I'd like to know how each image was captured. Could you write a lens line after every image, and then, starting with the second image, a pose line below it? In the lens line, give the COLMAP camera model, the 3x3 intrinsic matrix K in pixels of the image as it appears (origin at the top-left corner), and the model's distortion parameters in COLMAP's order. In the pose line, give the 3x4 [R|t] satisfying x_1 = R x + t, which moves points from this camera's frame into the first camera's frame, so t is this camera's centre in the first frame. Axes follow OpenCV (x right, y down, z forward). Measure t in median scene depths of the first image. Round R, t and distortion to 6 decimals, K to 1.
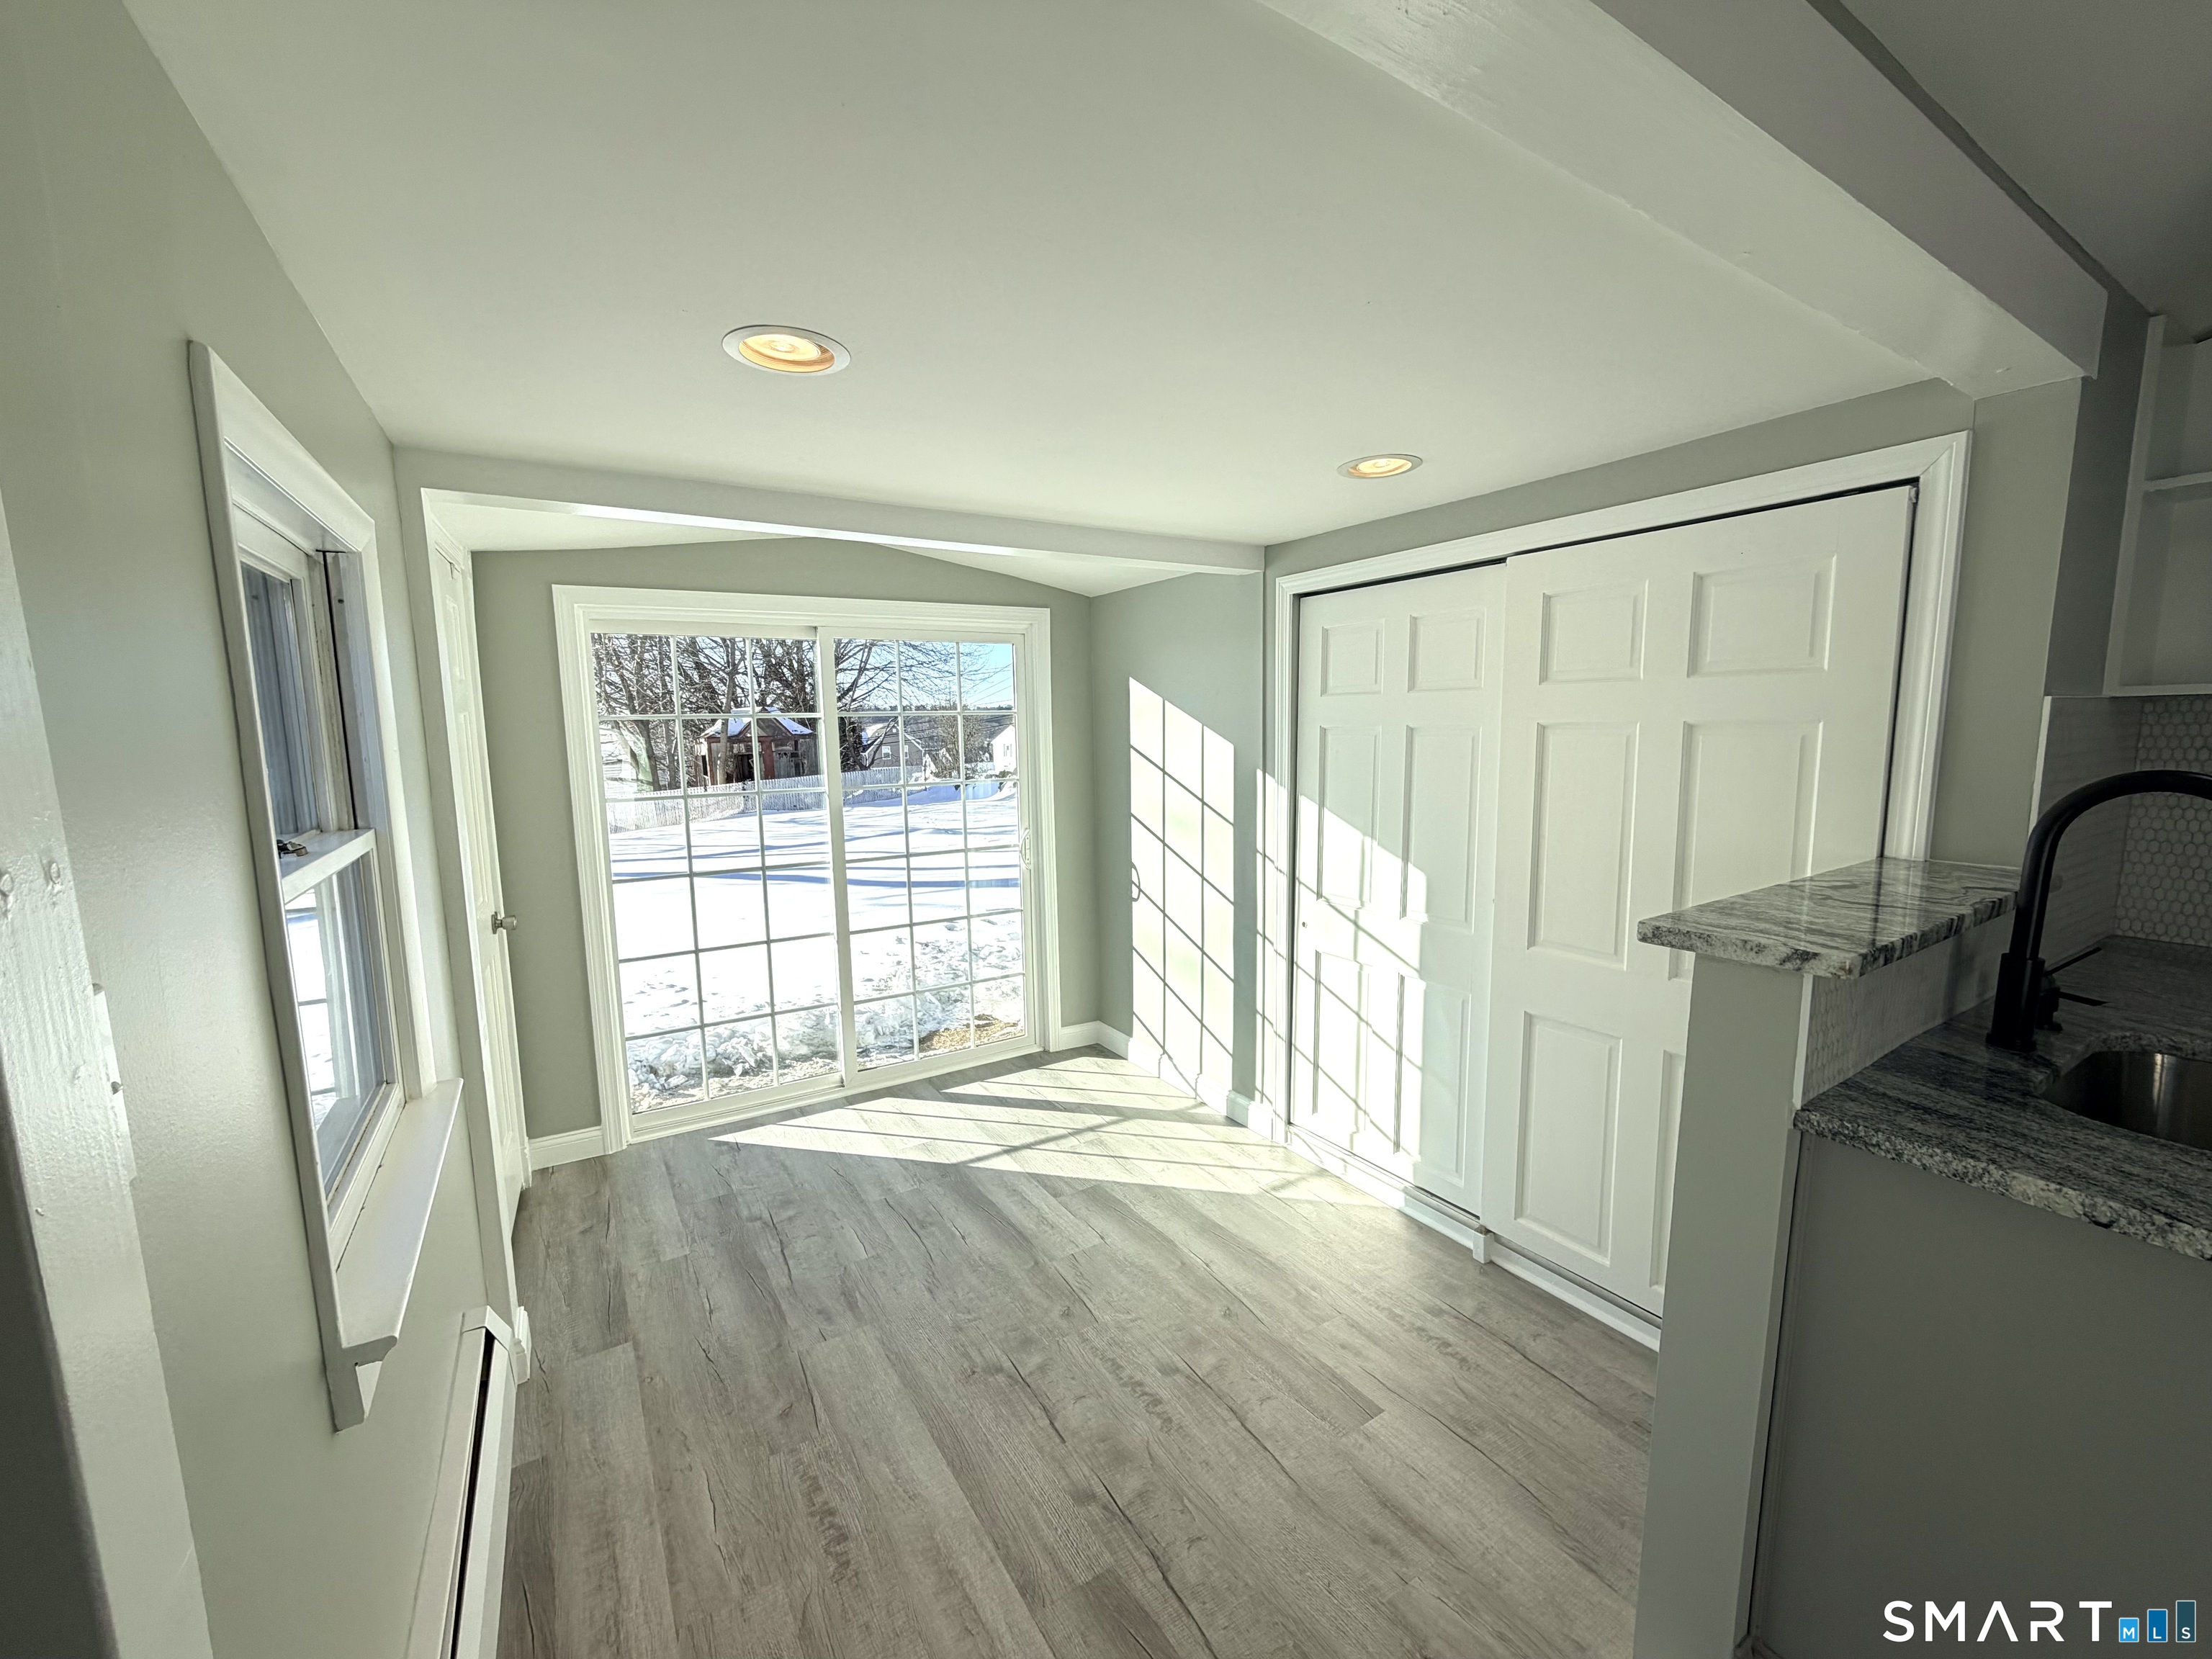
lens RADIAL K [[882.9, 0, 1105.1], [0, 882.9, 833.3], [0, 0, 1]] dist [-0.000849, 0.000553]
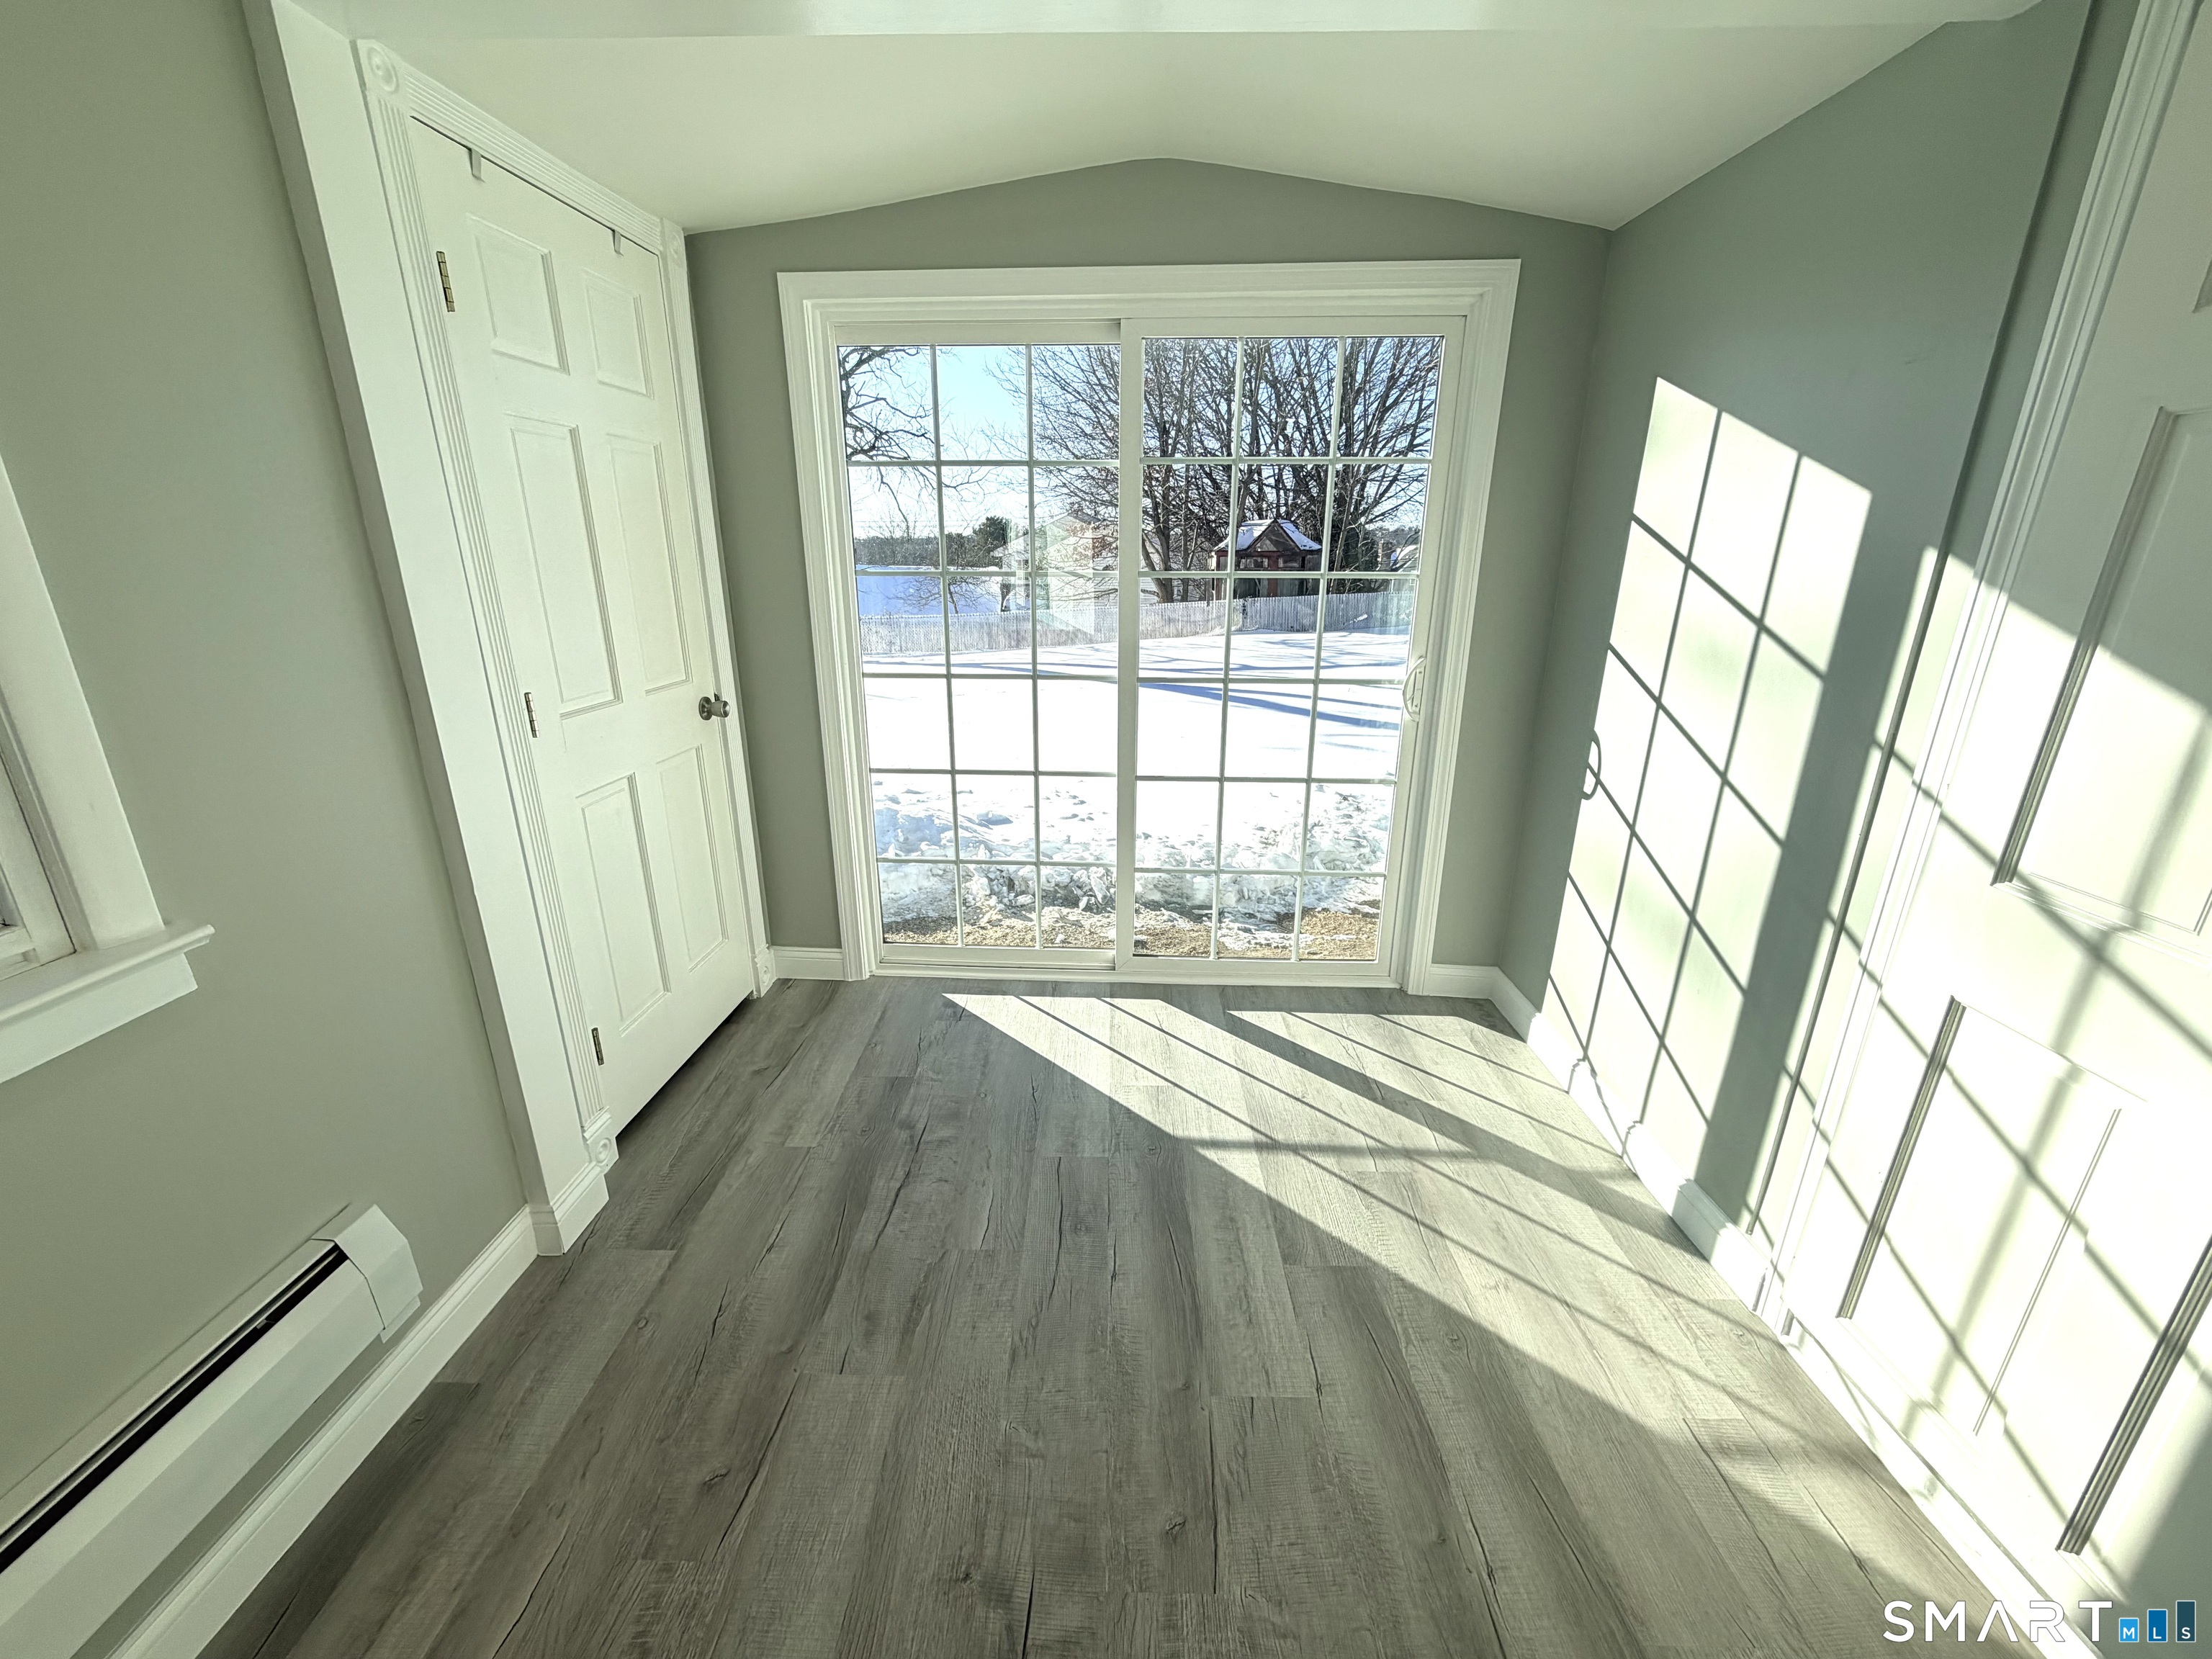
lens RADIAL K [[882.9, 0, 1093.6], [0, 882.9, 832.1], [0, 0, 1]] dist [-0.000849, 0.000553]
pose [[0.832703, 0.187291, -0.521083, 0.080867], [-0.085654, 0.973301, 0.212953, 0.002977], [0.547055, -0.132694, 0.826513, 0.389789]]
